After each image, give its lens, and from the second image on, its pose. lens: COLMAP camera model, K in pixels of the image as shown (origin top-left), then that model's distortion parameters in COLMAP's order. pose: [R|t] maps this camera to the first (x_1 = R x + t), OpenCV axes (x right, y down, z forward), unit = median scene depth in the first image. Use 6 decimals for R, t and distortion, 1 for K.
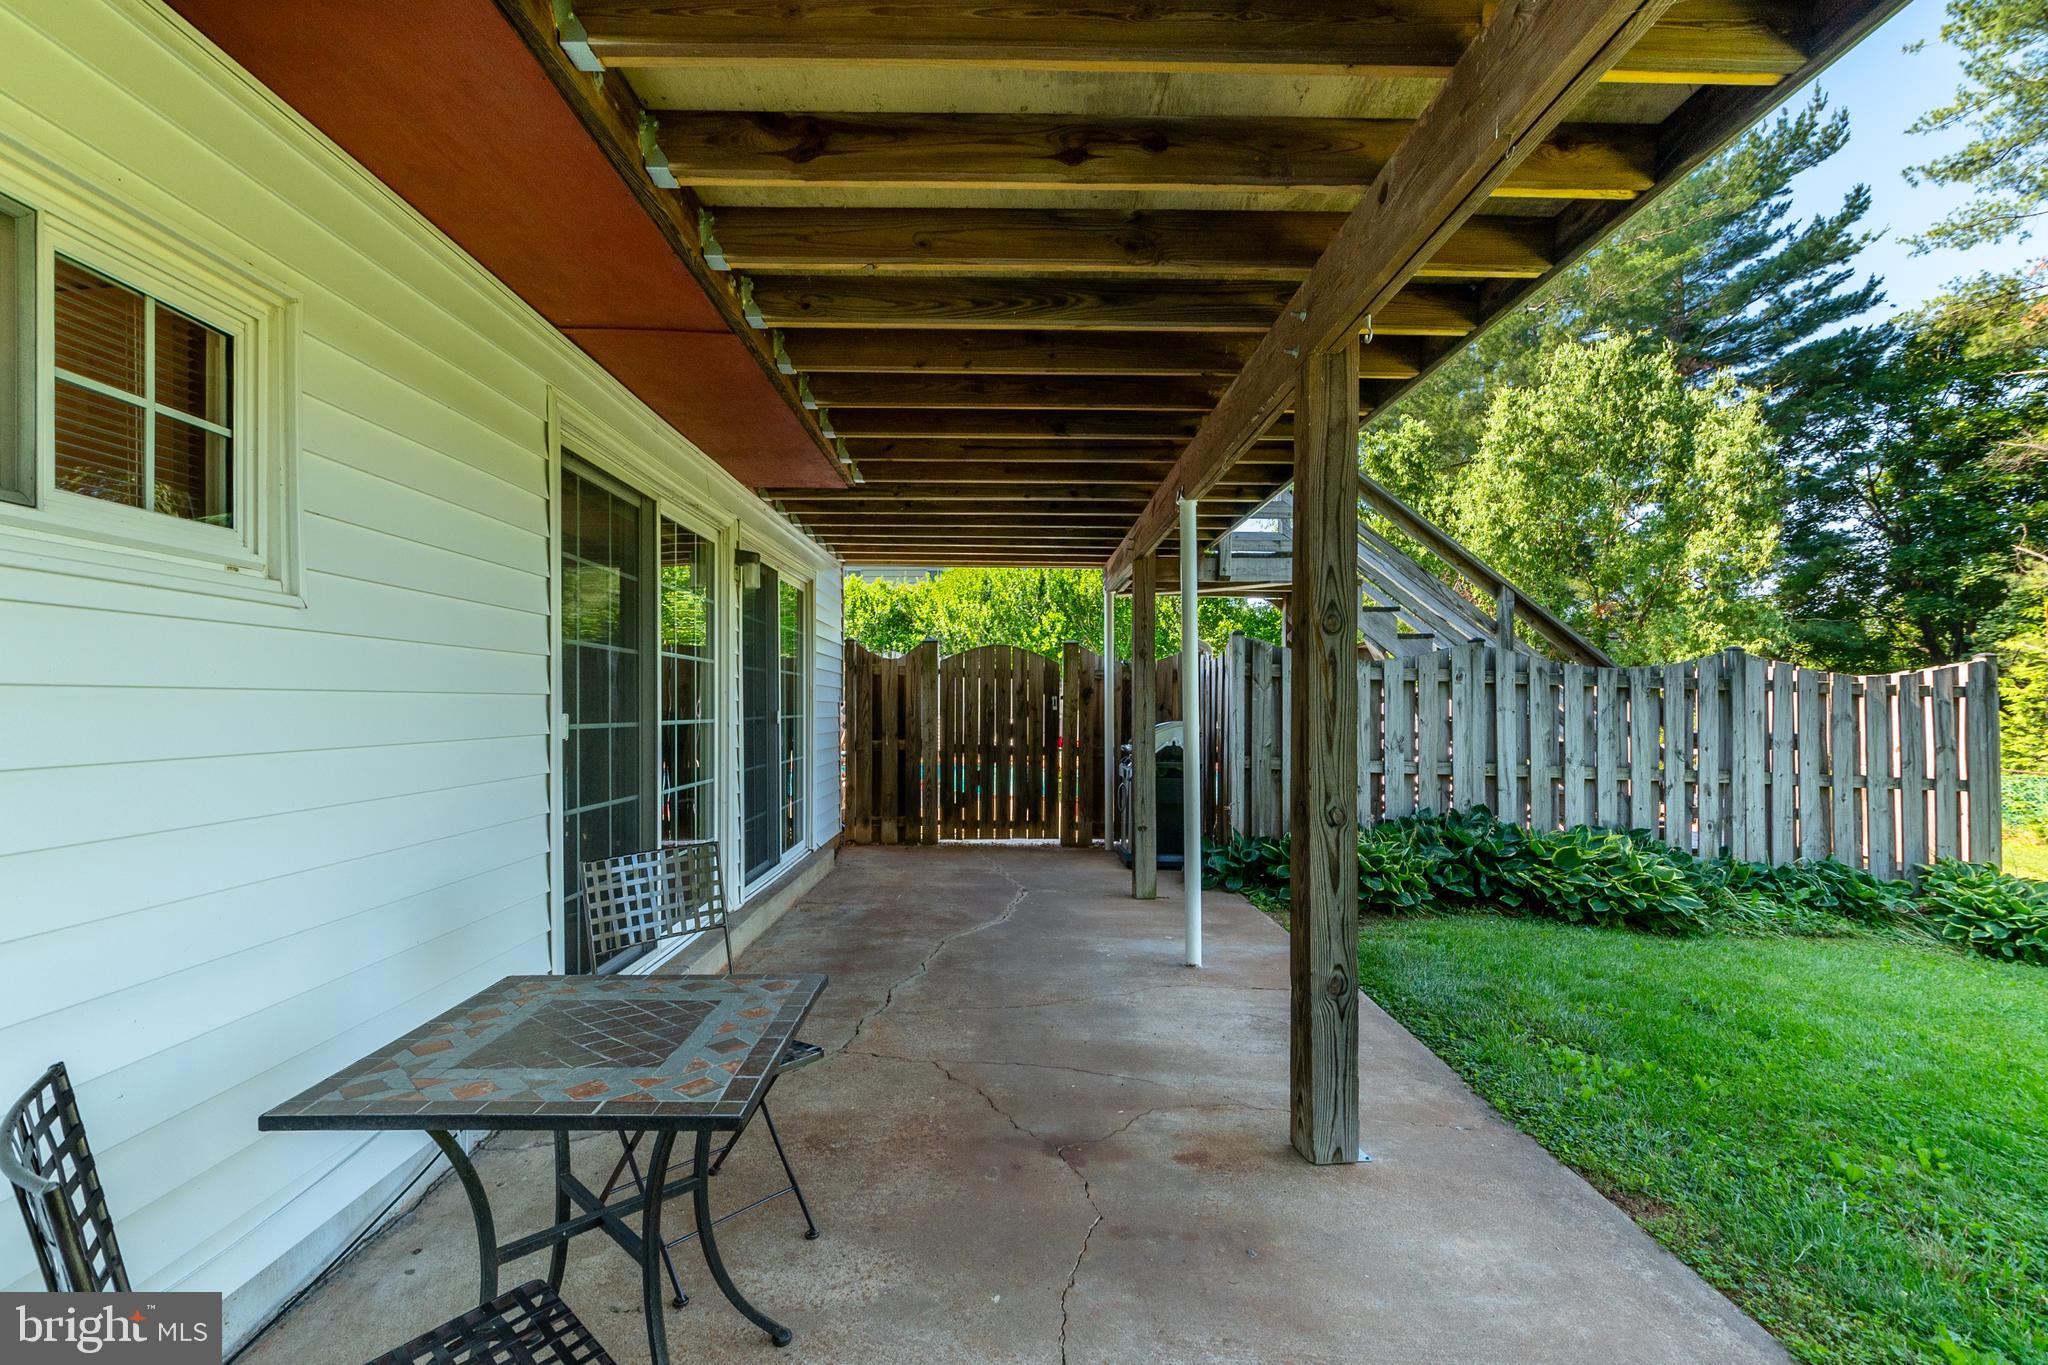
lens RADIAL K [[910.3, 0, 999.0], [0, 910.3, 691.5], [0, 0, 1]] dist [0.000370, -0.000087]
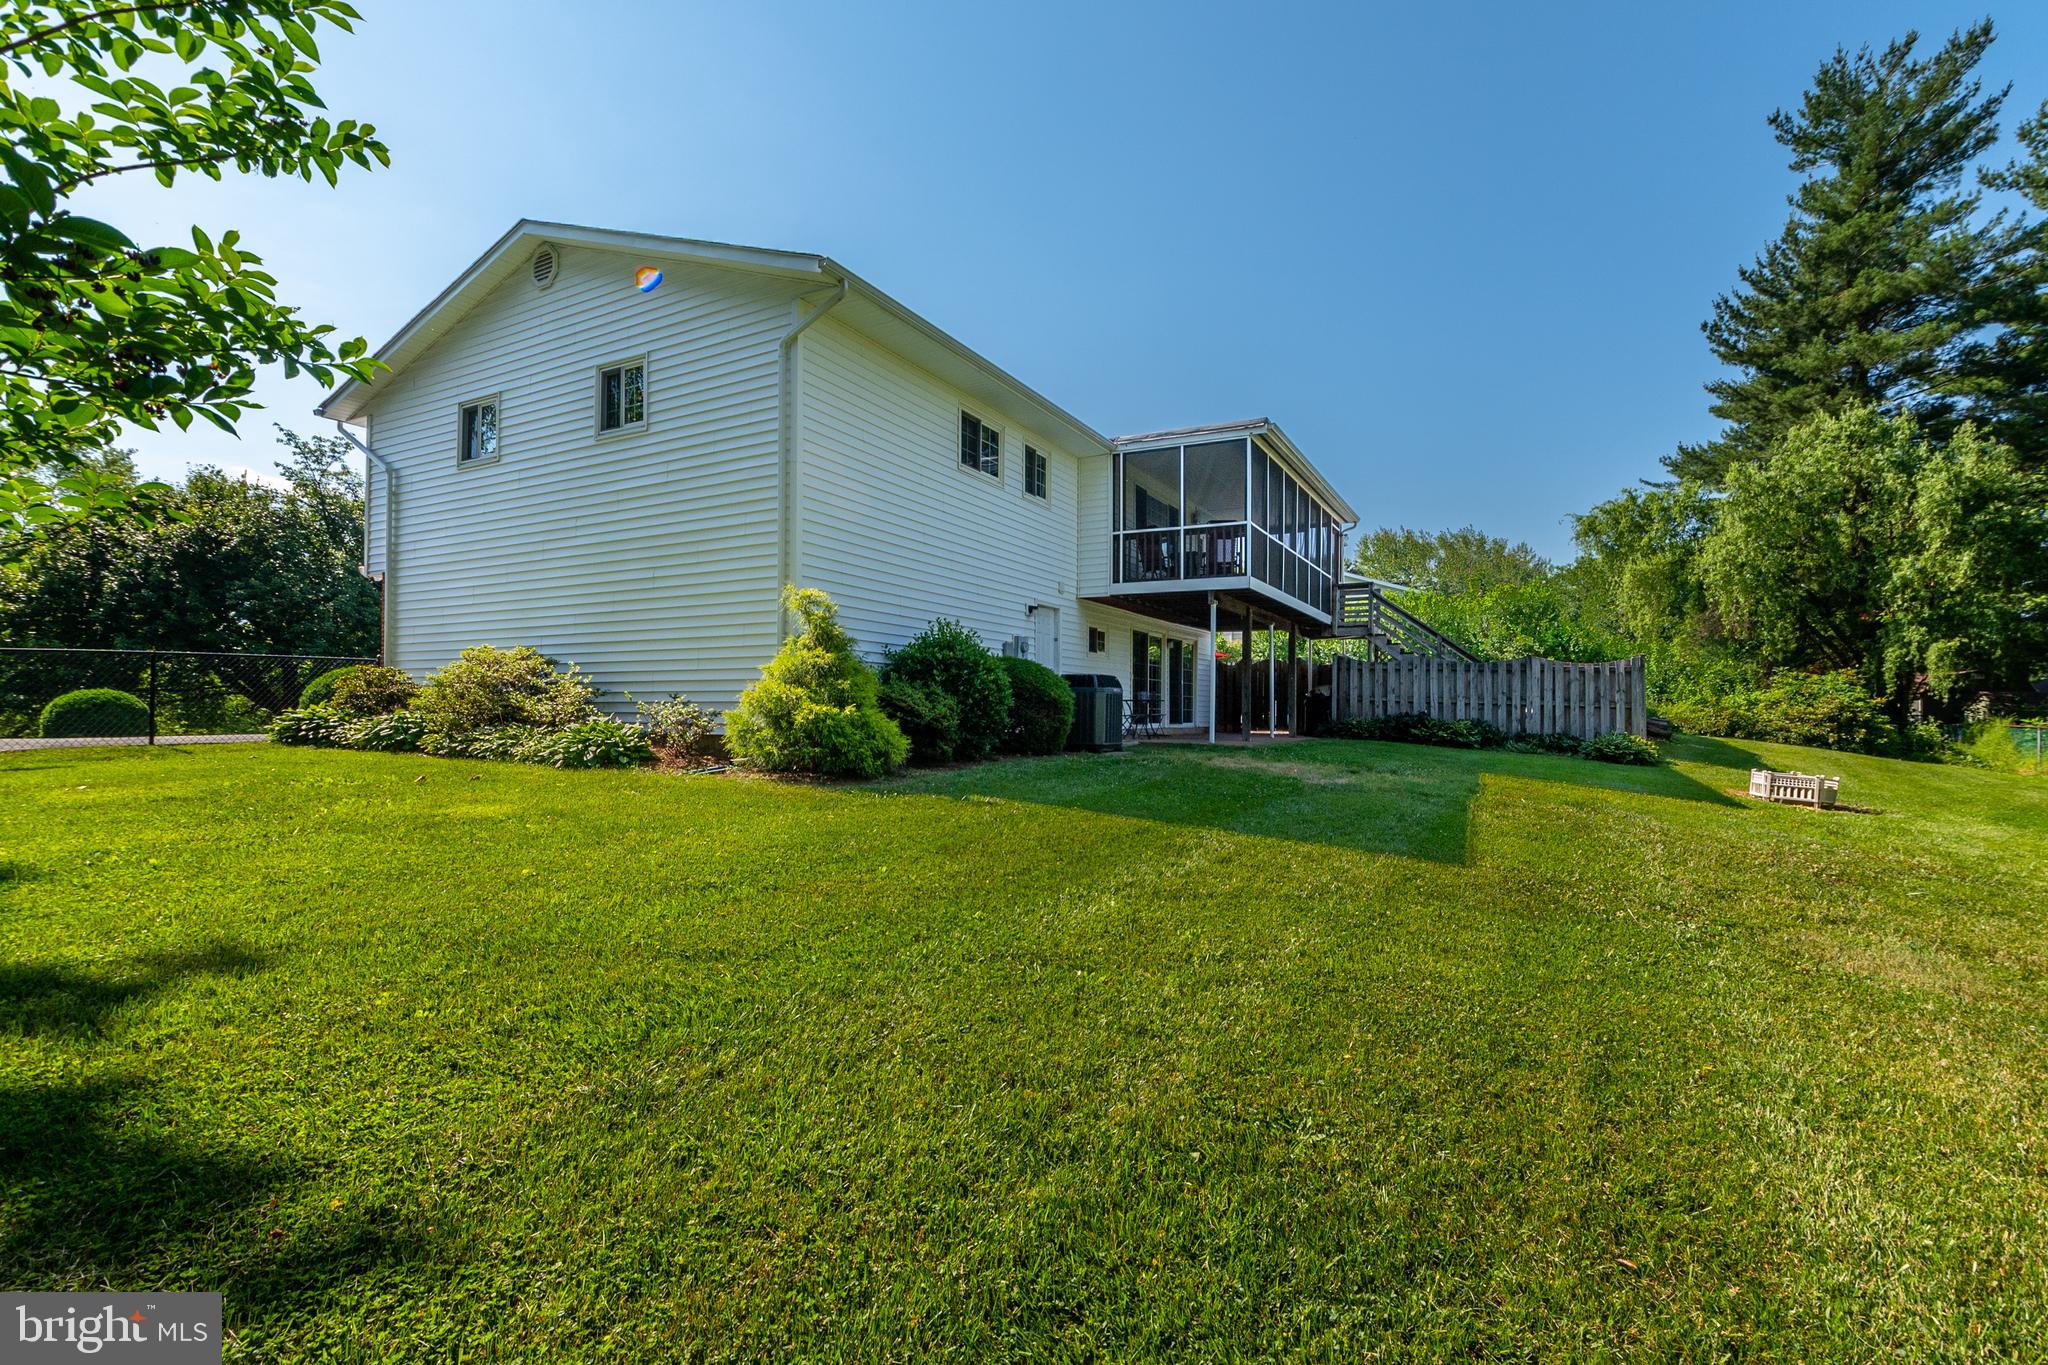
lens RADIAL K [[879.1, 0, 1019.8], [0, 879.1, 725.7], [0, 0, 1]] dist [-0.000258, -0.006592]
pose [[0.868733, 0.009162, -0.495196, 0.275062], [0.000937, 0.999797, 0.020142, 0.038507], [0.495280, -0.017962, 0.868548, -0.697535]]
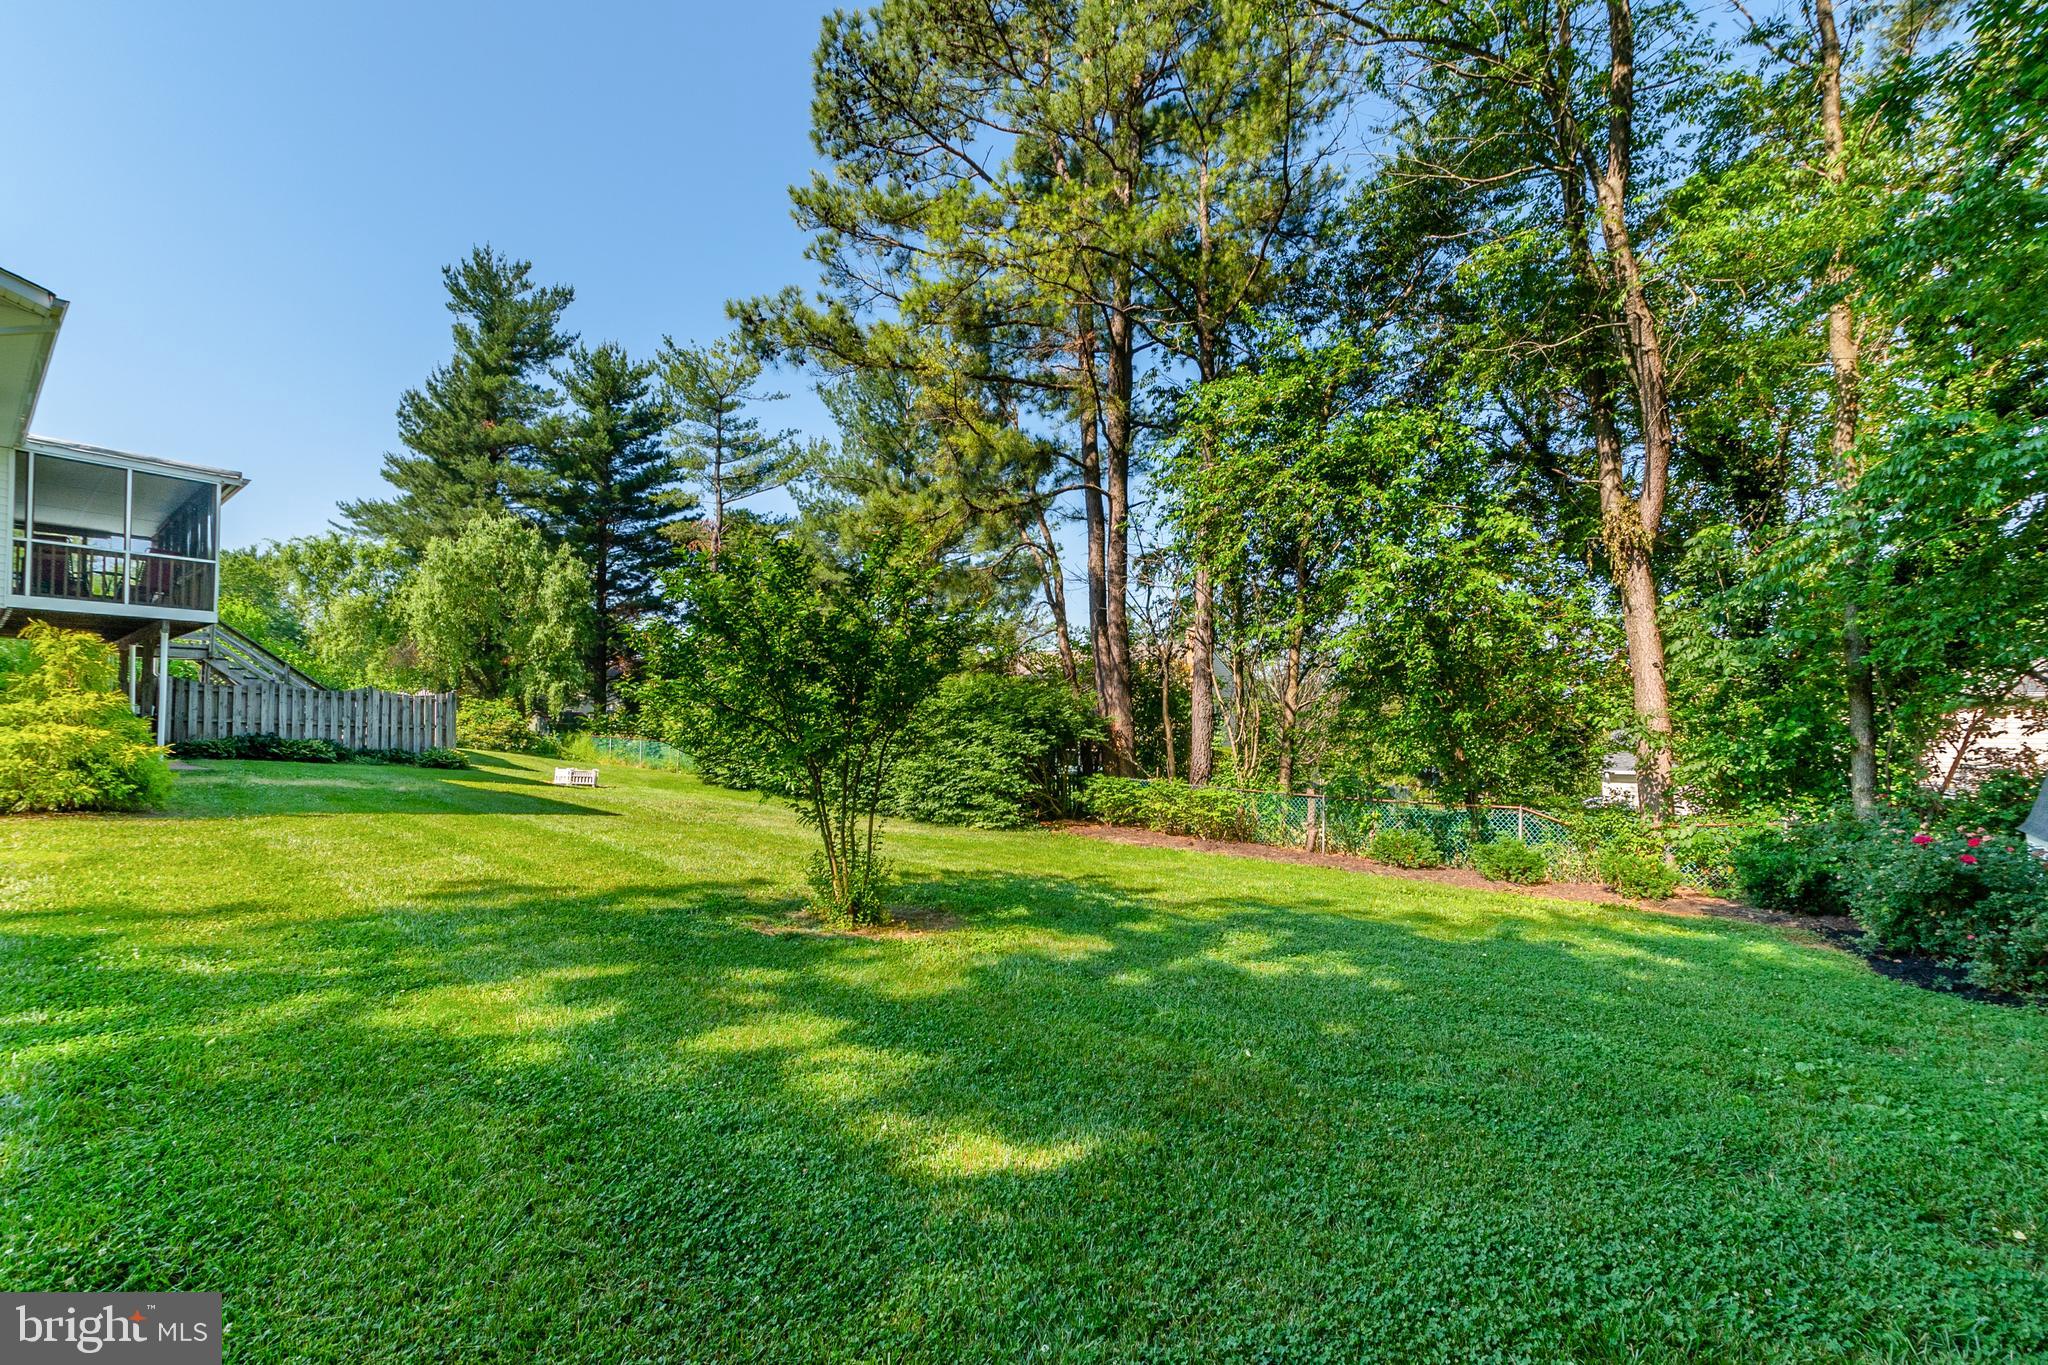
lens RADIAL K [[912.7, 0, 1019.8], [0, 912.7, 699.8], [0, 0, 1]] dist [-0.001228, 0.000329]
pose [[0.640305, 0.024168, 0.767741, -0.083452], [-0.010853, 0.999690, -0.022419, 0.018831], [-0.768044, 0.006022, 0.640368, -1.045155]]
